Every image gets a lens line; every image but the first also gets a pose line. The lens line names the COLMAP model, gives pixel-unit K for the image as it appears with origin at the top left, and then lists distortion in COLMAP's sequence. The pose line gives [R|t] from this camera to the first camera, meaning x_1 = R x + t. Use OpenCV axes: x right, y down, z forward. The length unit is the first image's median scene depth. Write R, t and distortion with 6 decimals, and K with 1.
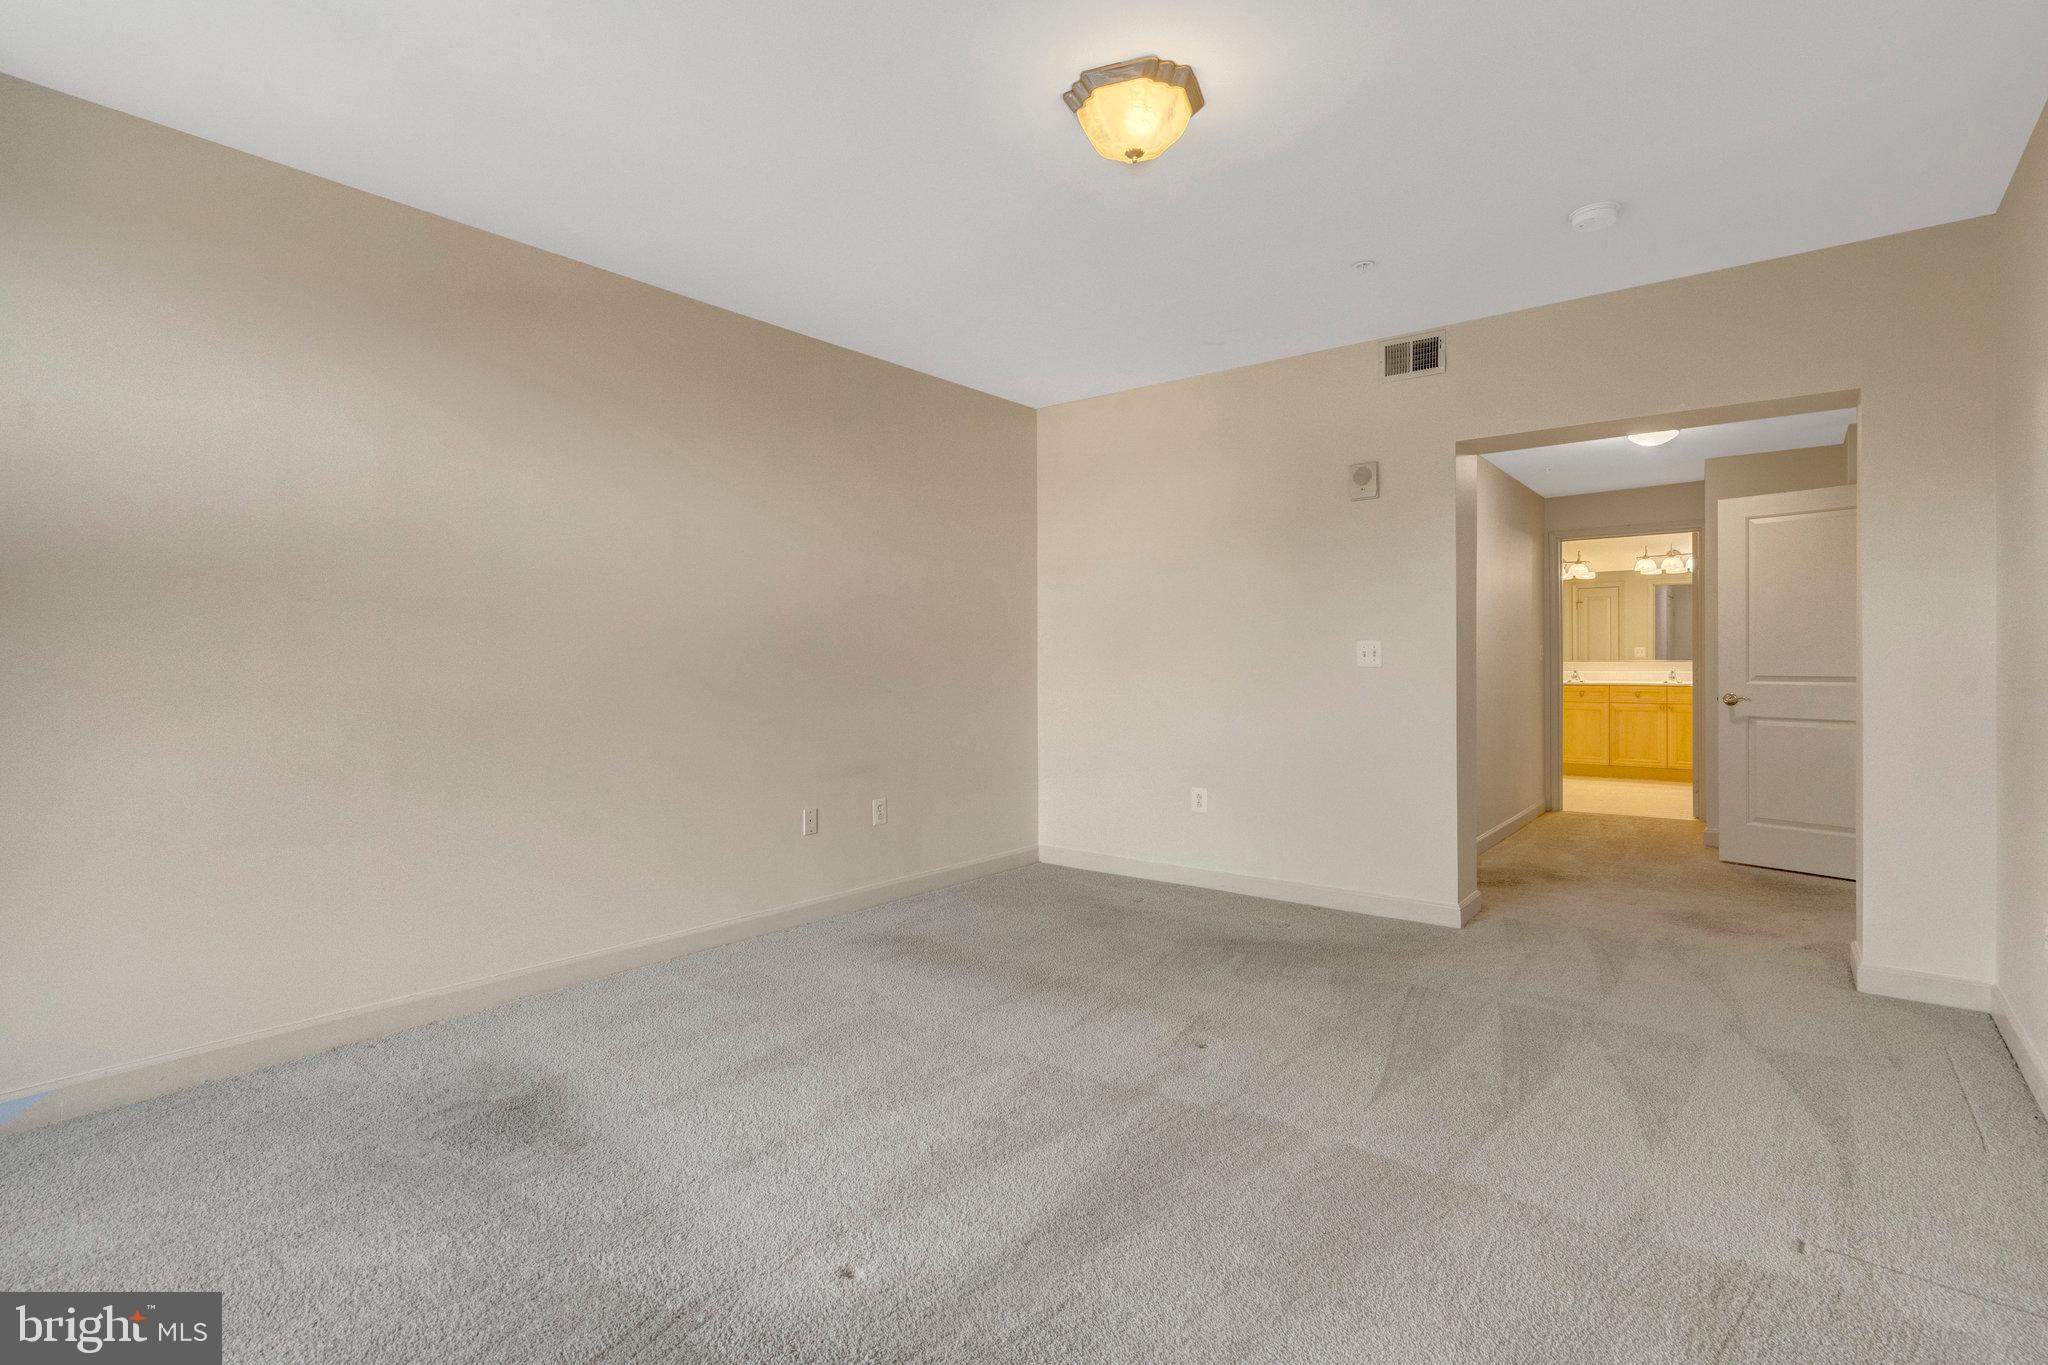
lens RADIAL K [[952.0, 0, 1026.9], [0, 952.0, 665.1], [0, 0, 1]] dist [-0.001896, -0.000283]
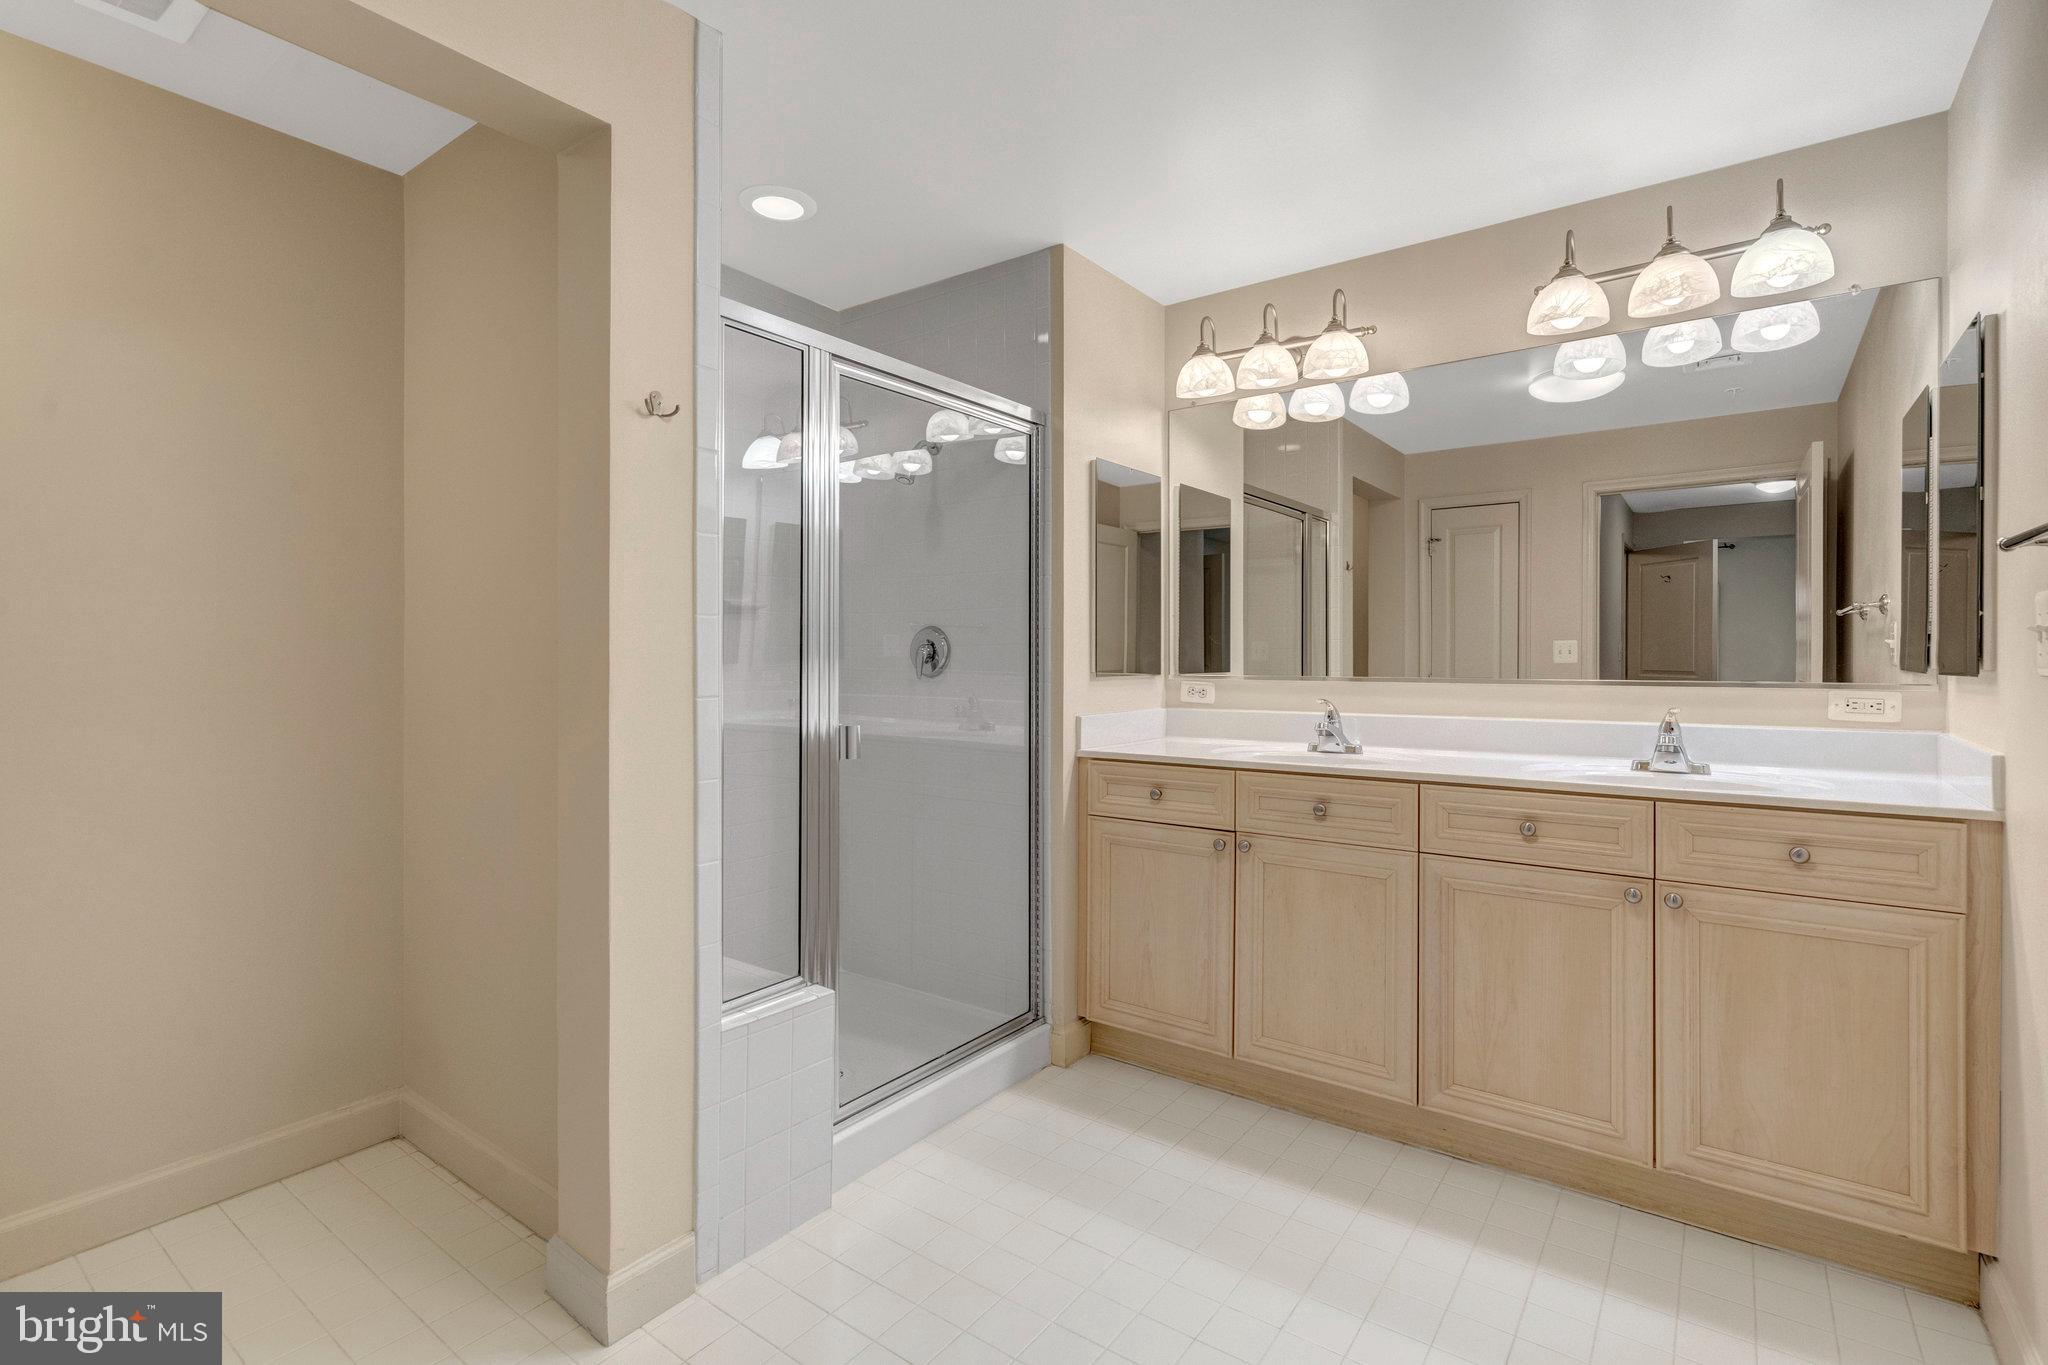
lens RADIAL K [[952.0, 0, 1026.9], [0, 952.0, 665.1], [0, 0, 1]] dist [-0.001896, -0.000283]
pose [[0.999025, 0.008124, 0.043405, 0.887090], [-0.007811, 0.999942, -0.007381, -0.010674], [-0.043462, 0.007035, 0.999030, 1.346145]]
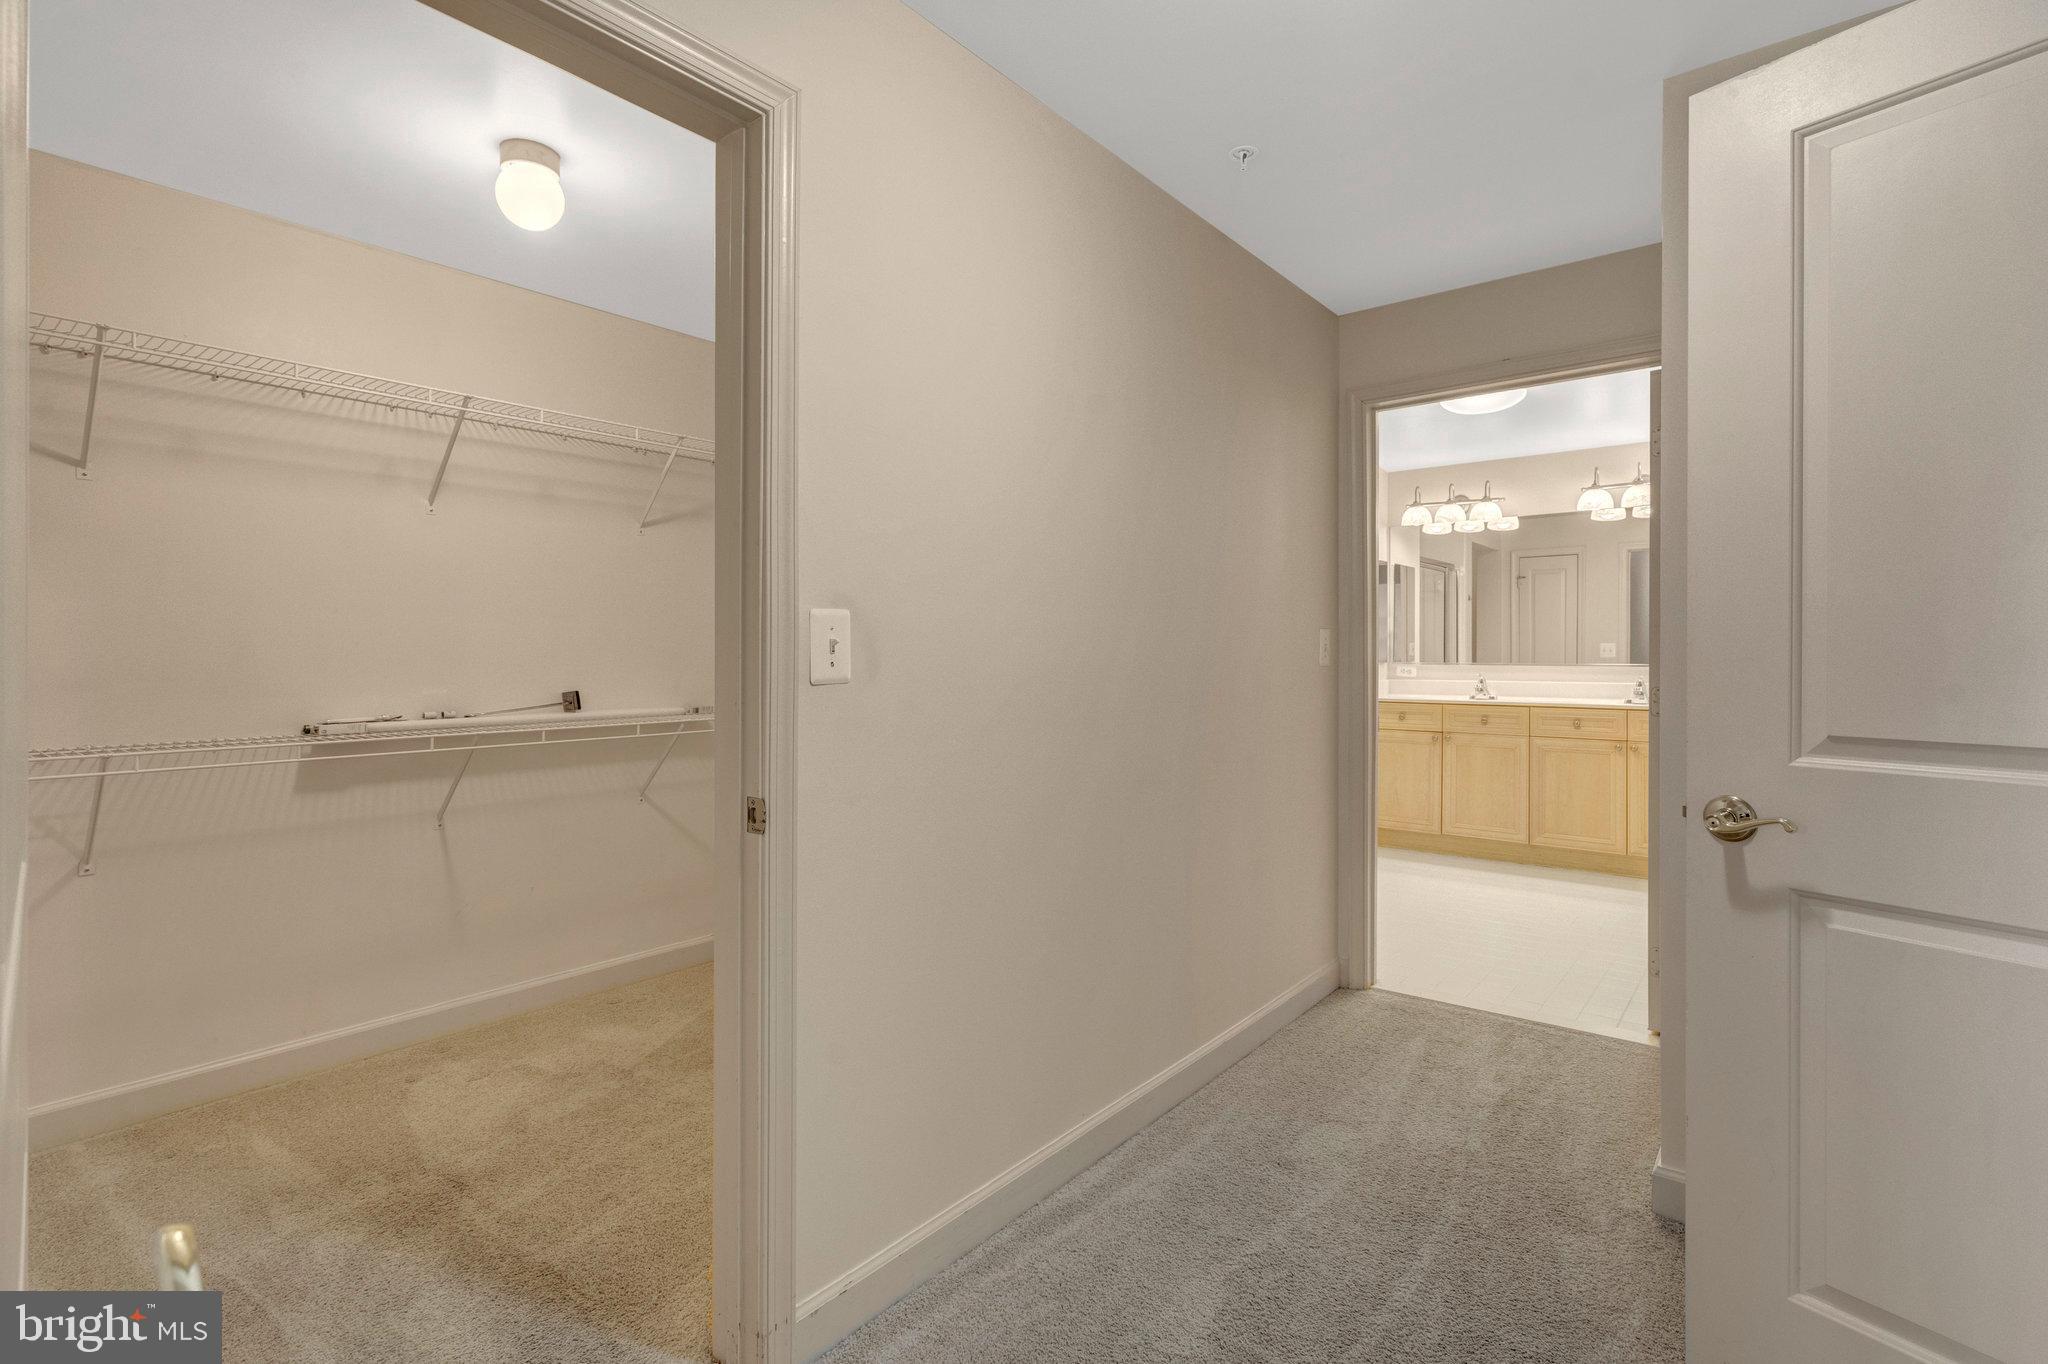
lens RADIAL K [[966.7, 0, 1021.4], [0, 966.7, 660.5], [0, 0, 1]] dist [0.002667, 0.000771]
pose [[0.999976, 0.005126, -0.004602, 0.541856], [-0.005132, 0.999986, -0.001367, -0.007708], [0.004595, 0.001391, 0.999988, 0.726717]]
